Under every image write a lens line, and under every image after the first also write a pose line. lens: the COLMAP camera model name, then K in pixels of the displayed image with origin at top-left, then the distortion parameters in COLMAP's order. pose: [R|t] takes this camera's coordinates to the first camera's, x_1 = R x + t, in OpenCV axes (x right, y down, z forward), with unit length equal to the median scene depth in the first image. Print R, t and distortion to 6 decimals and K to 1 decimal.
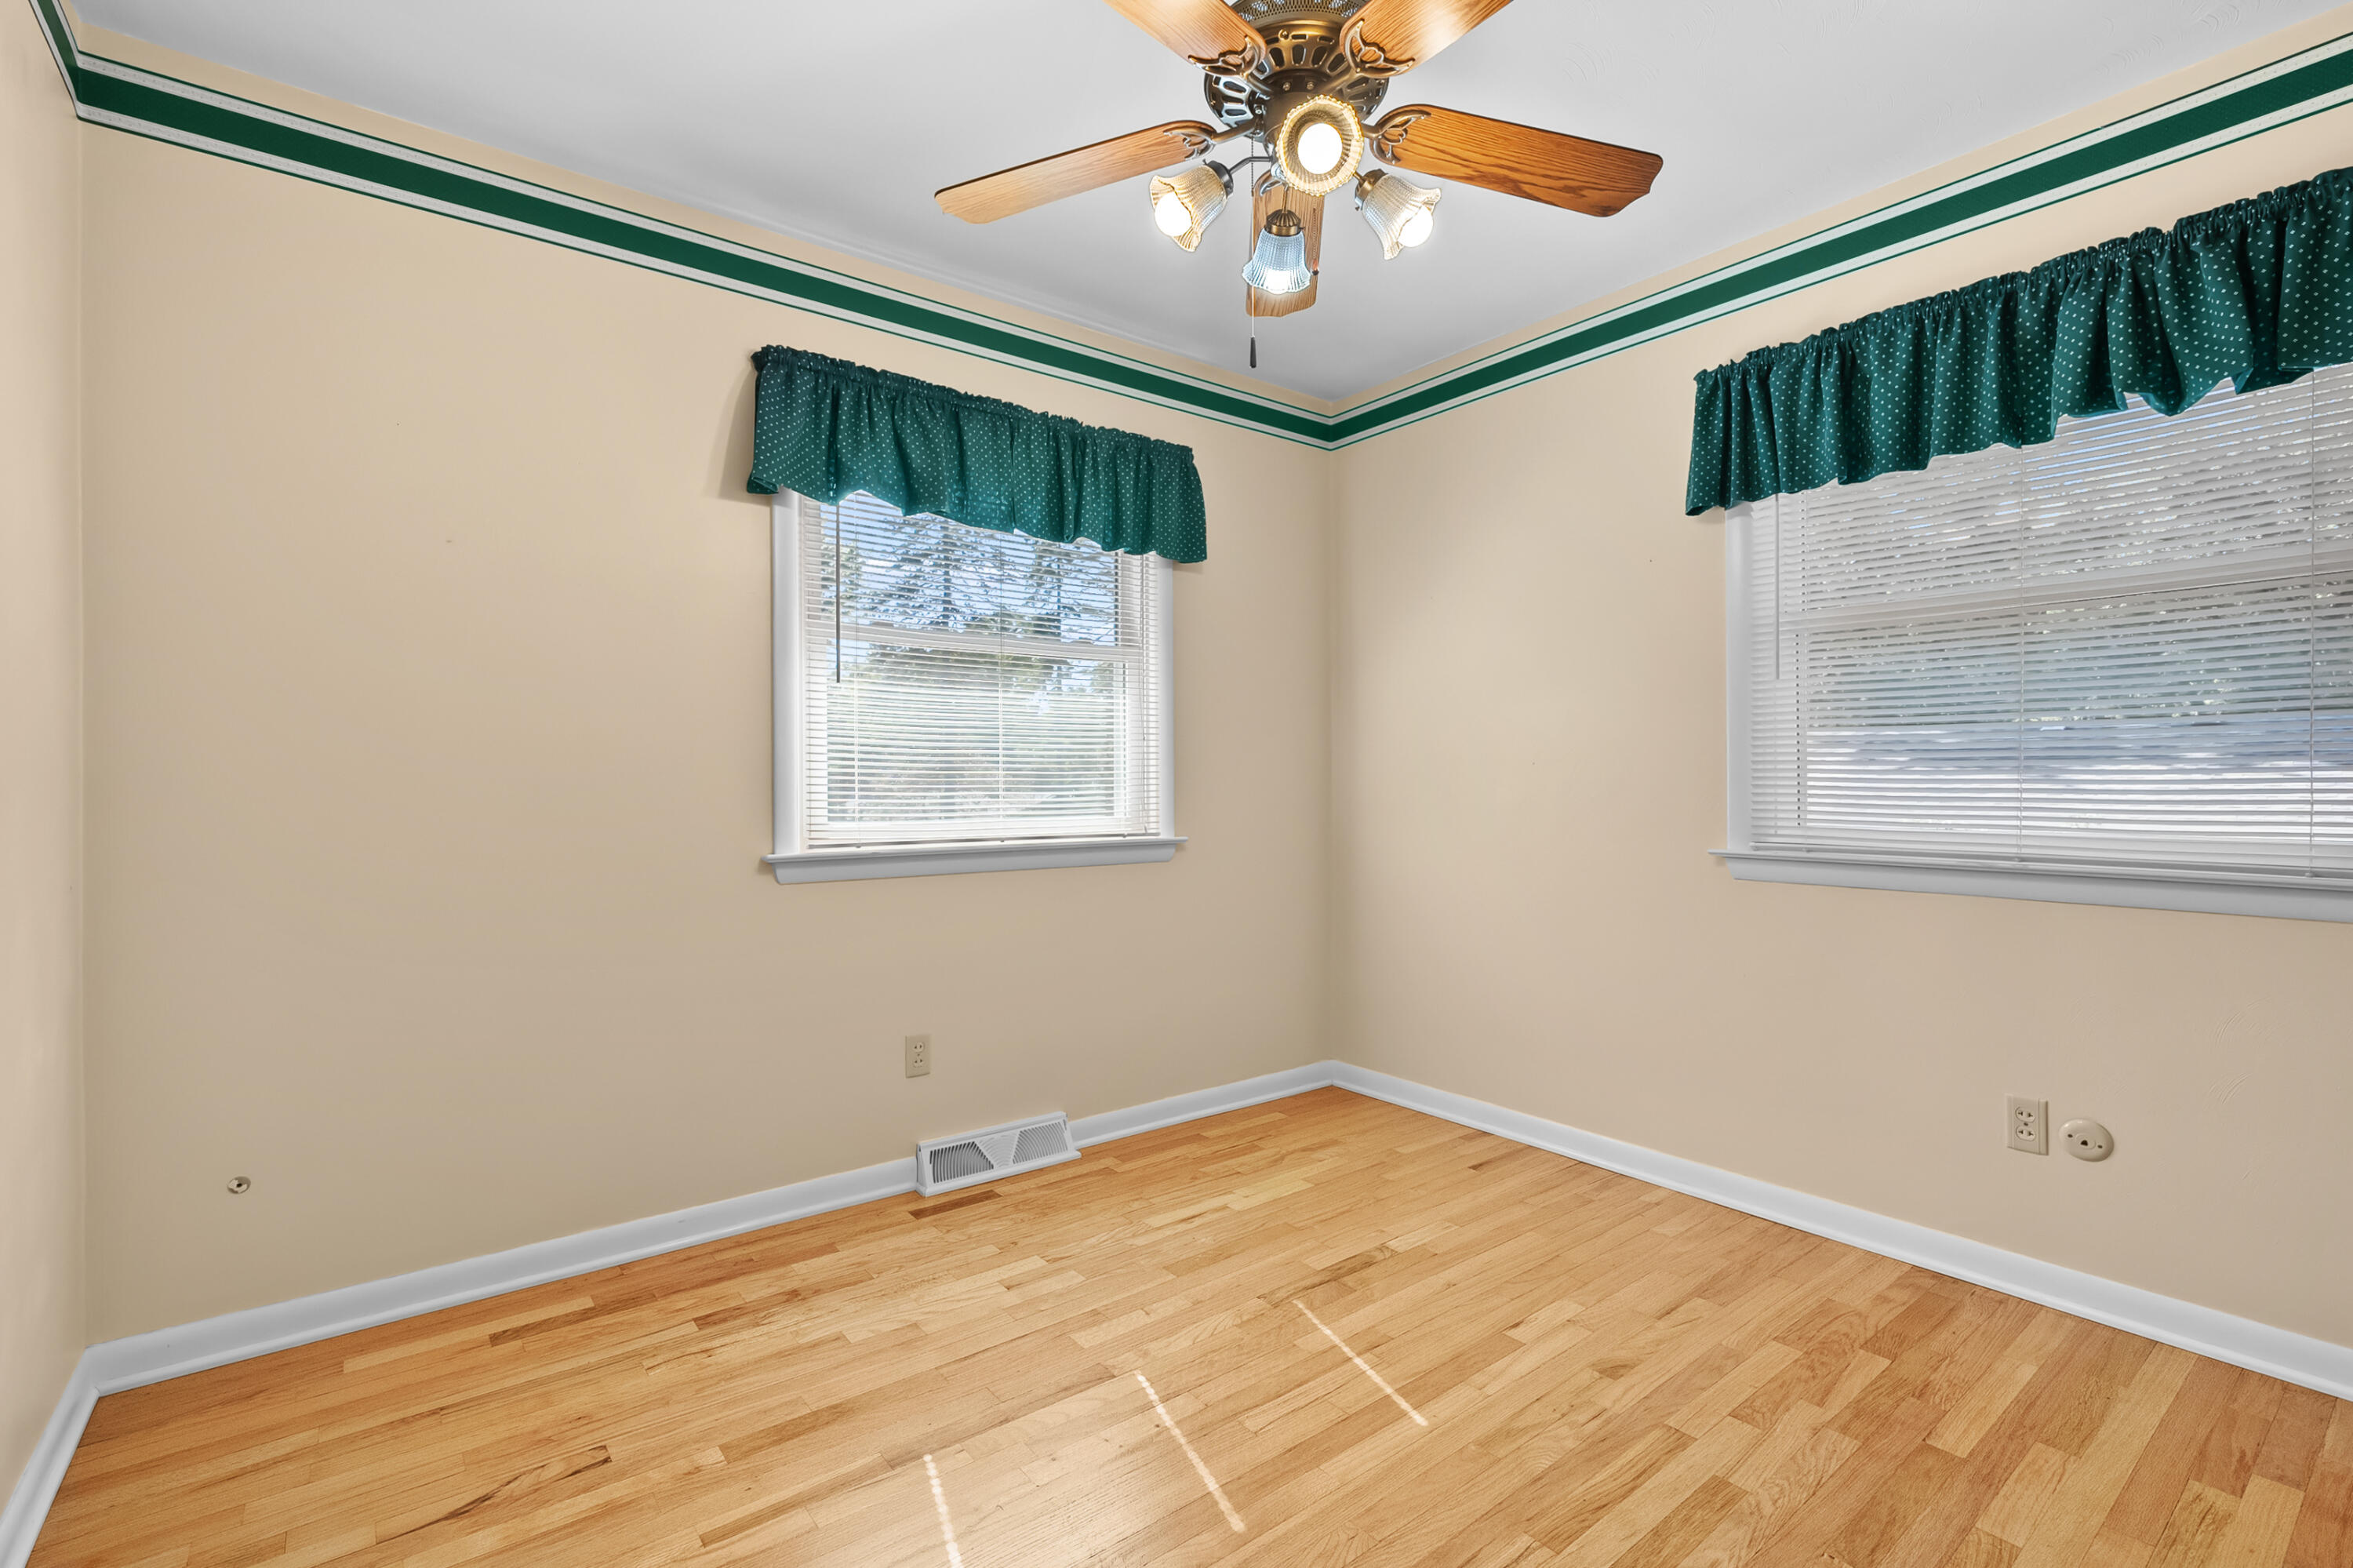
lens RADIAL K [[1076.7, 0, 1174.1], [0, 1076.7, 753.4], [0, 0, 1]] dist [-0.002080, 0.000241]
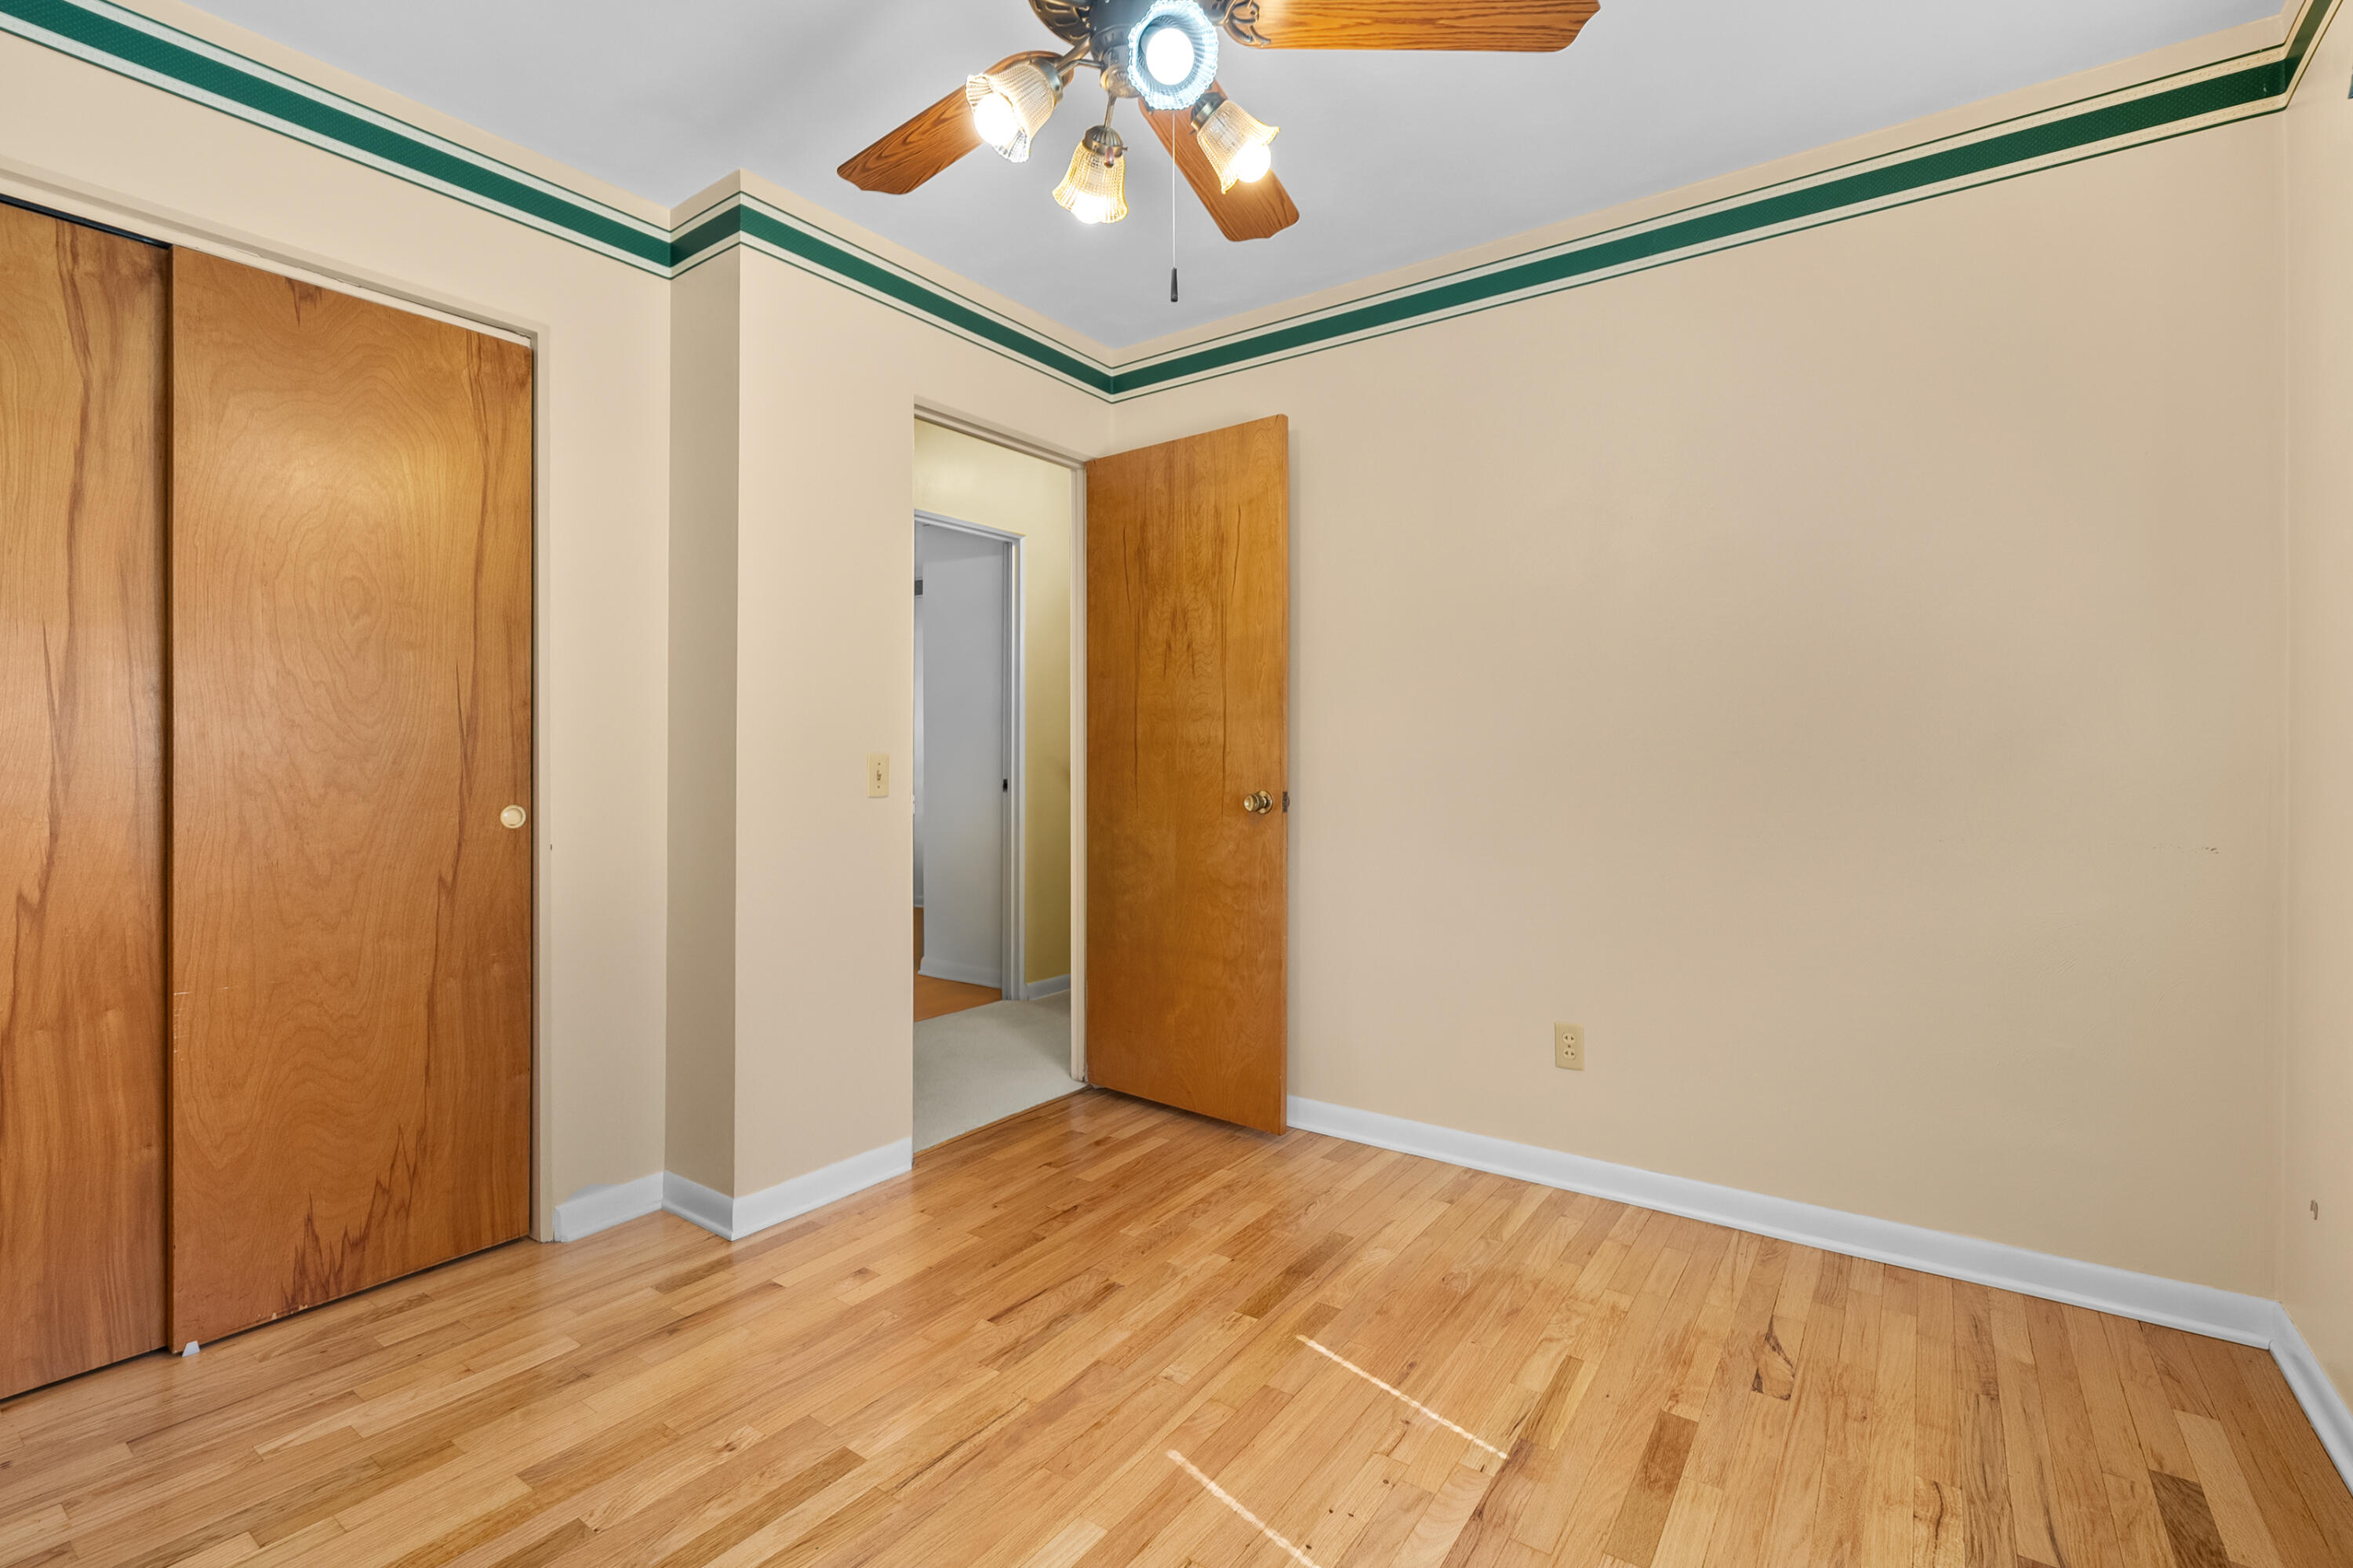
lens RADIAL K [[1076.7, 0, 1174.1], [0, 1076.7, 753.4], [0, 0, 1]] dist [-0.002080, 0.000241]
pose [[-0.958220, -0.000648, -0.286030, 0.322673], [0.005317, 0.999784, -0.020077, 0.040767], [0.285981, -0.020759, -0.958010, 1.803033]]
